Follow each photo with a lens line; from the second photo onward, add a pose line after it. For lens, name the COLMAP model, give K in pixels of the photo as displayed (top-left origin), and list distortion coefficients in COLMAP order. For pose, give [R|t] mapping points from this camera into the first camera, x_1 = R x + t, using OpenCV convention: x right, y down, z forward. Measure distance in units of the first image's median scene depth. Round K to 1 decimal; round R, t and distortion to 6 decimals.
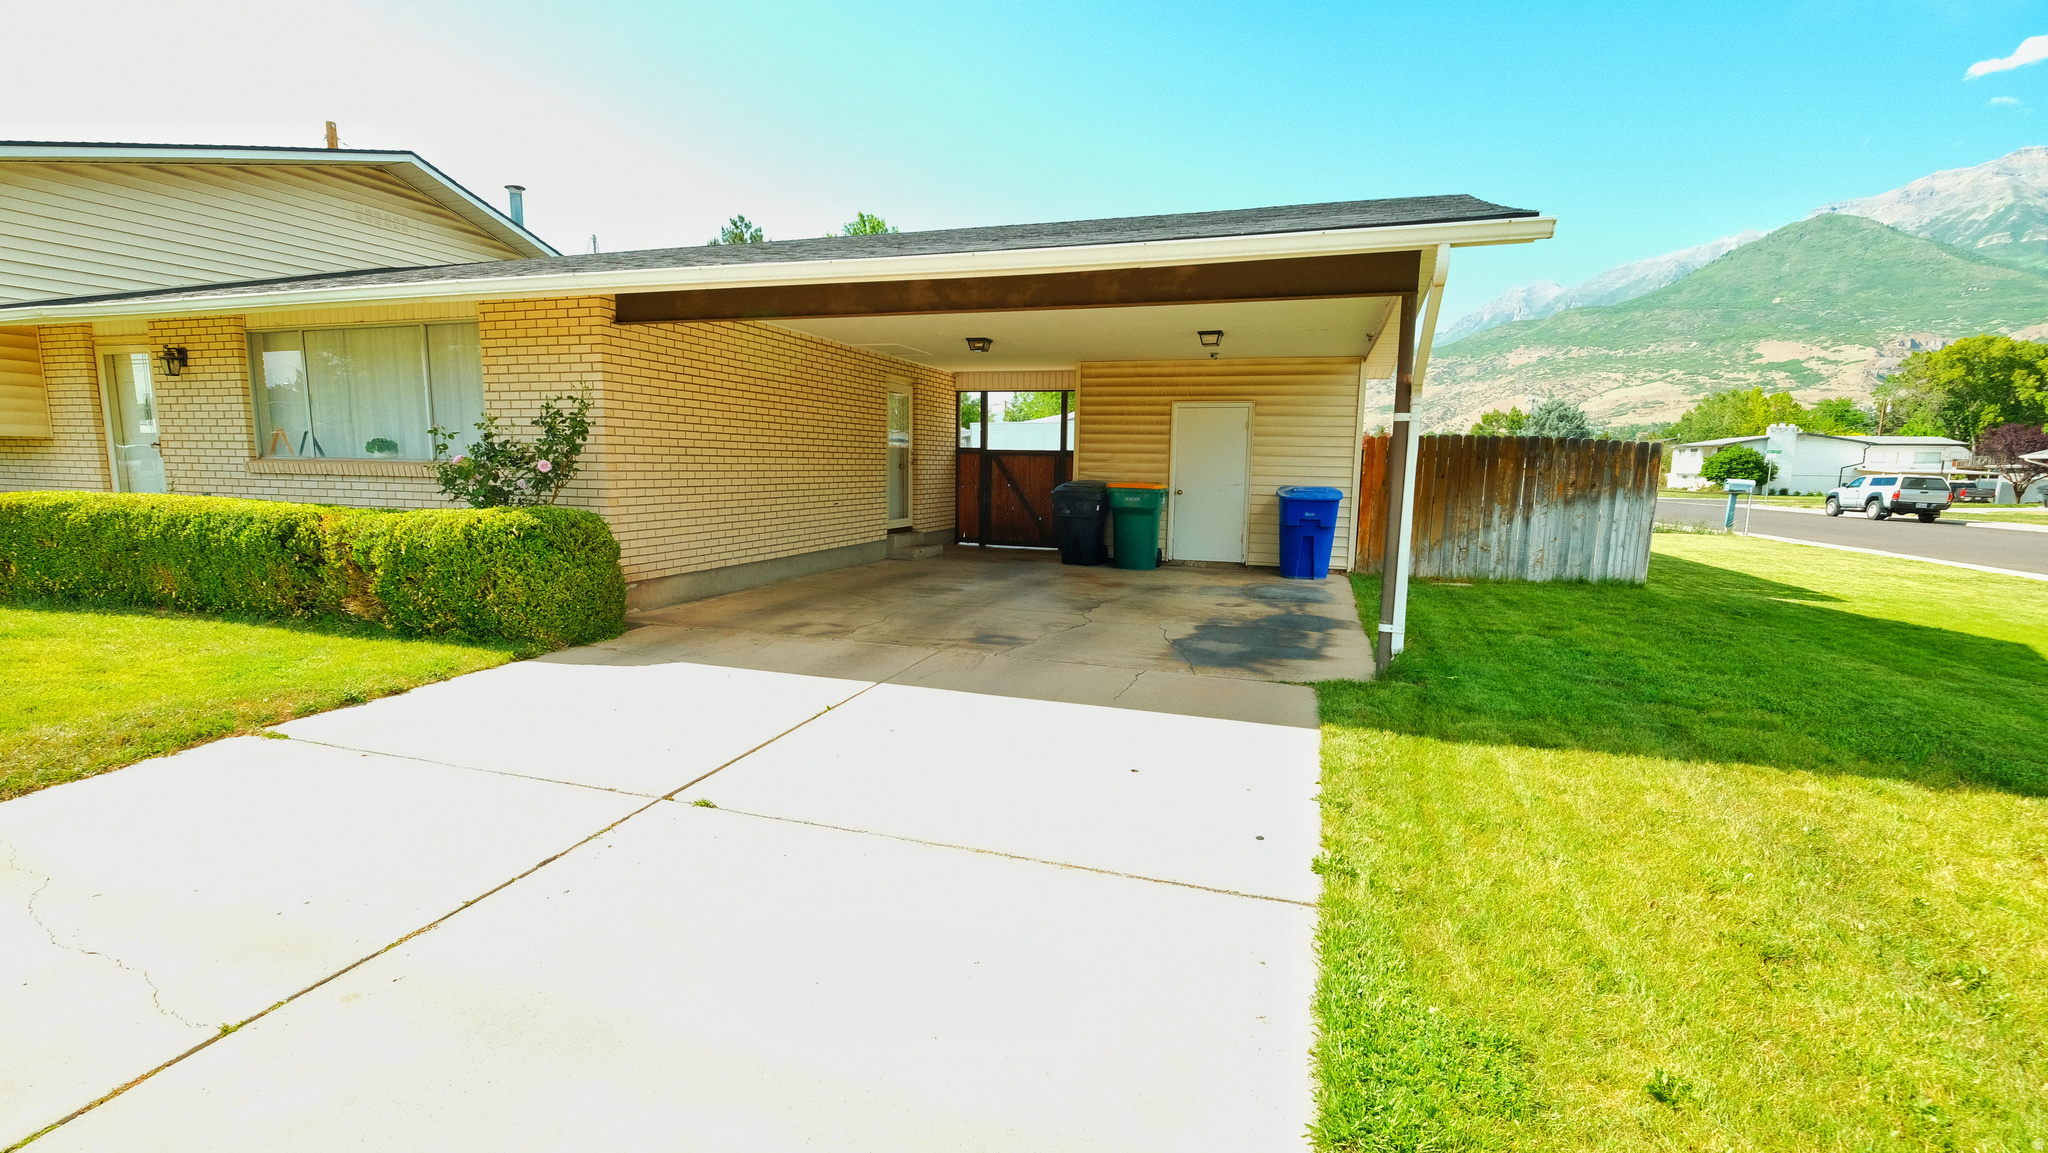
lens RADIAL K [[888.9, 0, 1024.0], [0, 888.9, 576.5], [0, 0, 1]] dist [-0.002322, -0.000456]
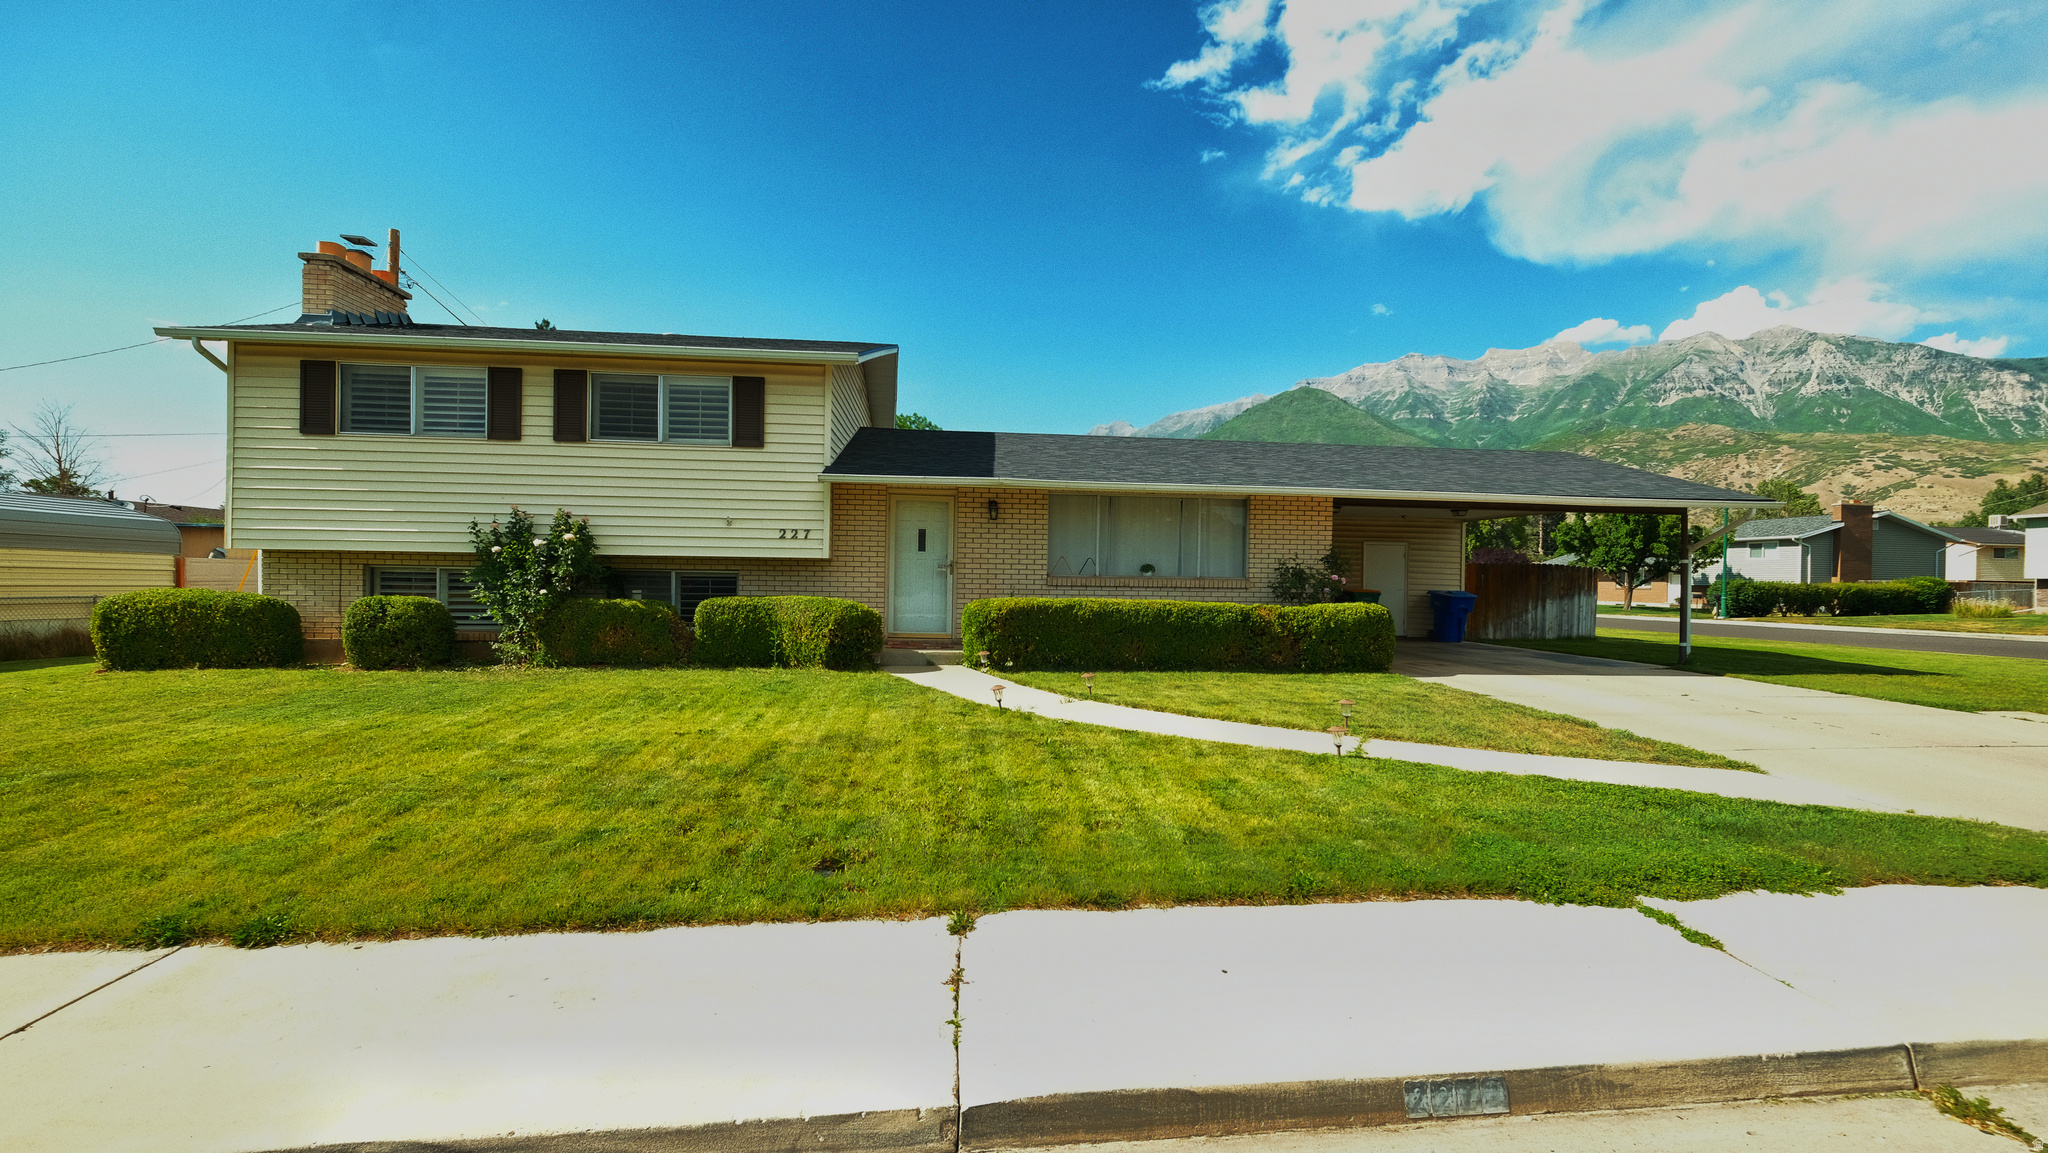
lens RADIAL K [[888.9, 0, 1024.0], [0, 888.9, 576.5], [0, 0, 1]] dist [-0.002322, -0.000456]
pose [[0.914041, -0.000417, 0.405621, -1.142039], [0.049802, 0.992549, -0.111204, 0.025777], [-0.402552, 0.121846, 0.907251, -0.270151]]
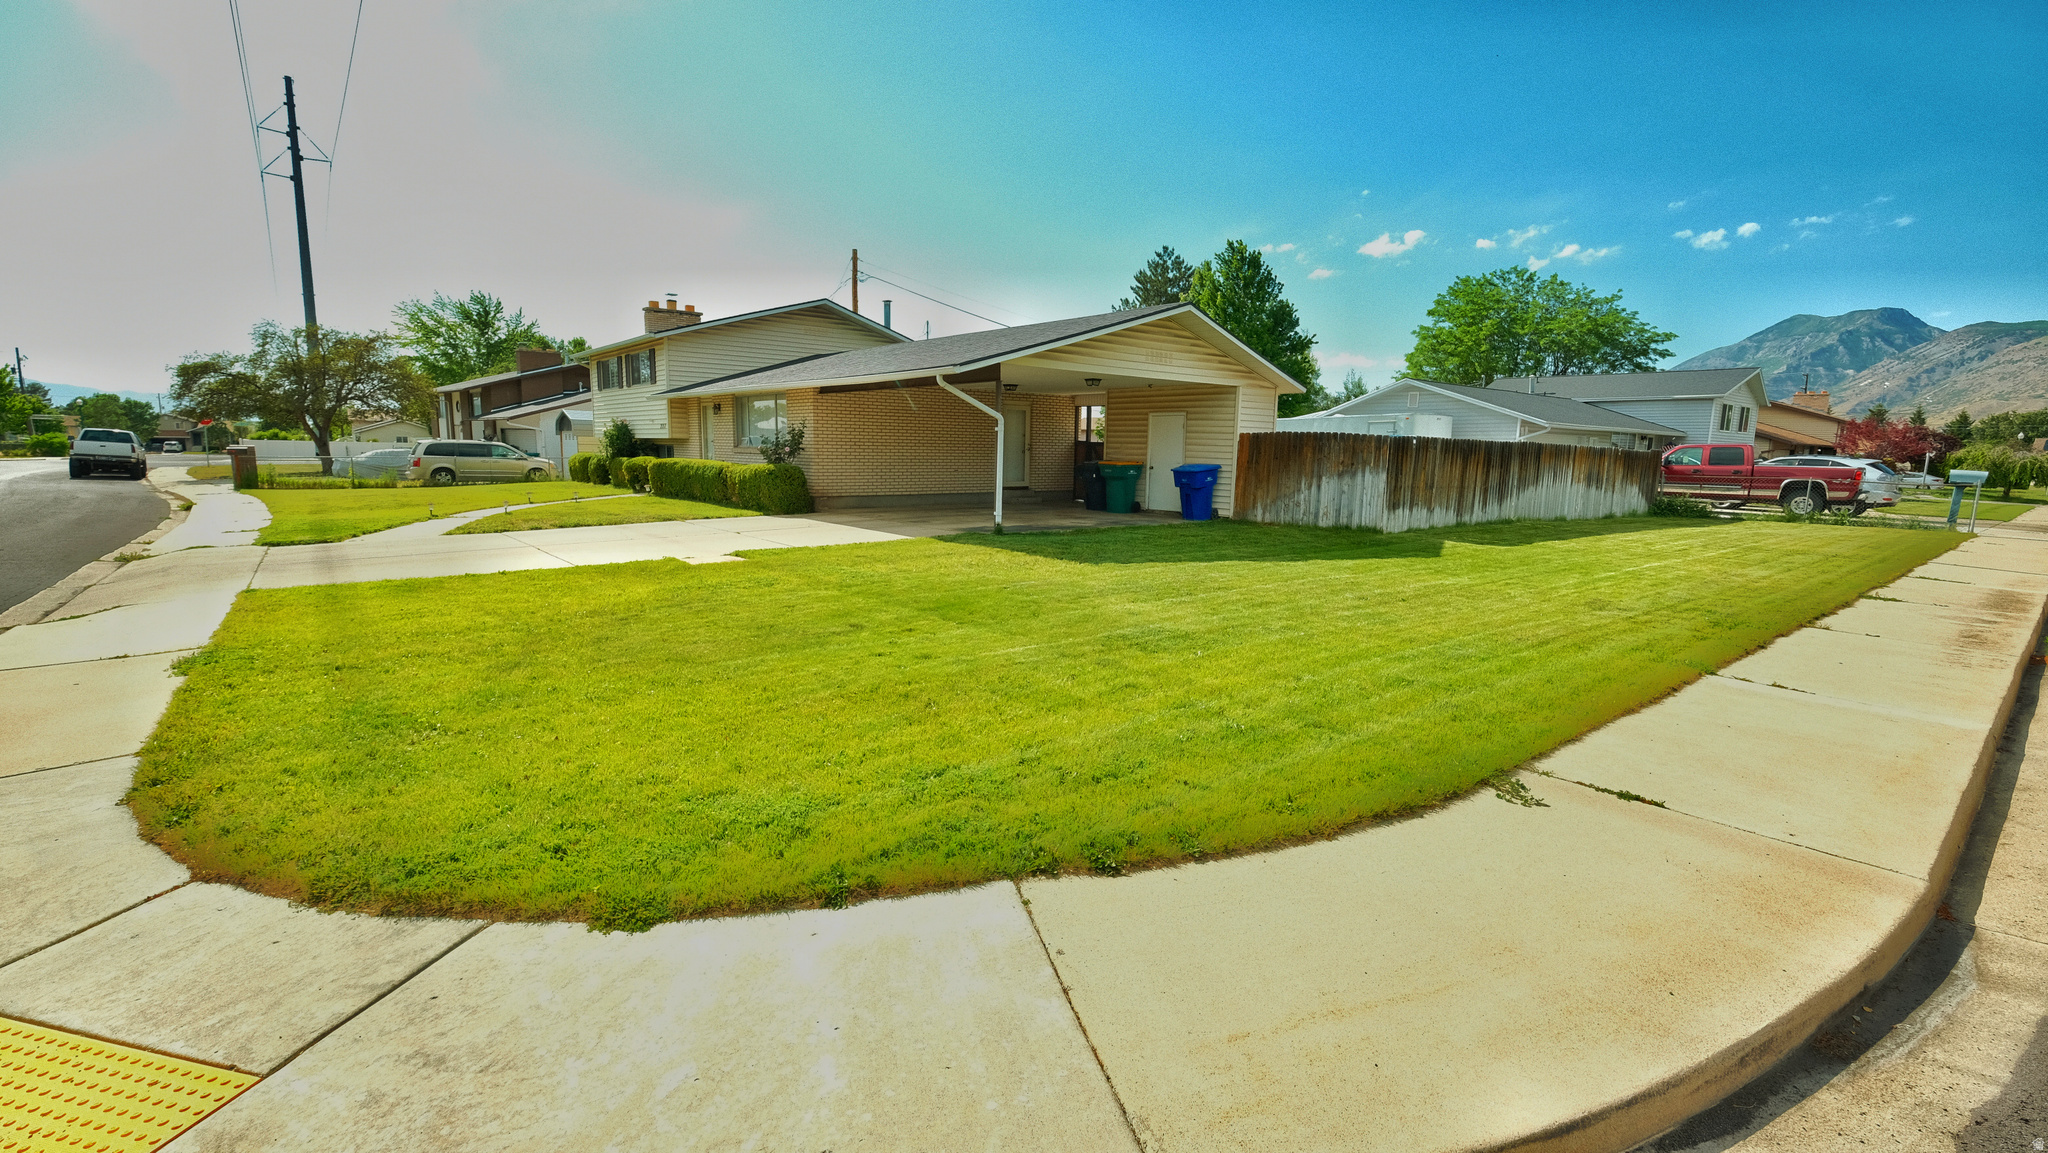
lens RADIAL K [[888.9, 0, 1024.0], [0, 888.9, 576.5], [0, 0, 1]] dist [-0.002322, -0.000456]
pose [[0.844796, 0.075764, -0.529698, 0.891820], [-0.071020, 0.997043, 0.029343, 0.076549], [0.530355, 0.012830, 0.847679, -0.529036]]
